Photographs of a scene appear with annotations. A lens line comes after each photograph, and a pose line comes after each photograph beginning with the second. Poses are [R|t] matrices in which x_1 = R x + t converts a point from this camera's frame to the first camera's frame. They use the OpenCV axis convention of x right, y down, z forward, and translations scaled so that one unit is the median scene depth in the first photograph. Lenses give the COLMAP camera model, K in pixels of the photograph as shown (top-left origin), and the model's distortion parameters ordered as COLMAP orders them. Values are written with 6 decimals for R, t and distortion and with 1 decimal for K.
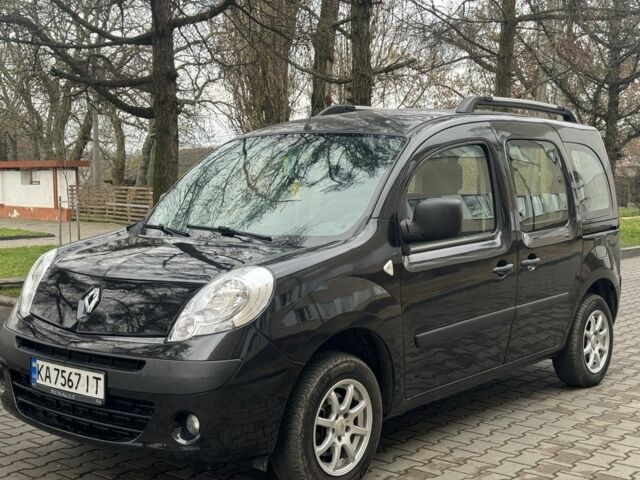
lens RADIAL K [[879.1, 0, 316.6], [0, 879.1, 239.6], [0, 0, 1]] dist [0.191113, -0.398725]
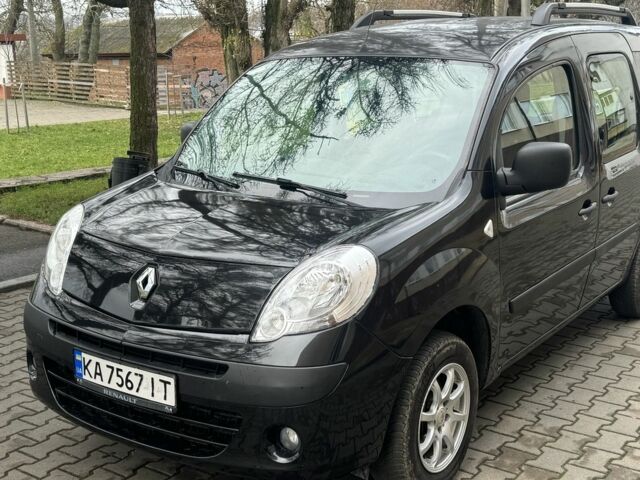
lens RADIAL K [[860.9, 0, 320.0], [0, 860.9, 240.0], [0, 0, 1]] dist [0.208260, -0.470647]
pose [[0.997279, -0.026943, 0.068613, -0.143426], [0.016324, 0.988419, 0.150872, -0.089855], [-0.071883, -0.149341, 0.986169, 0.190713]]
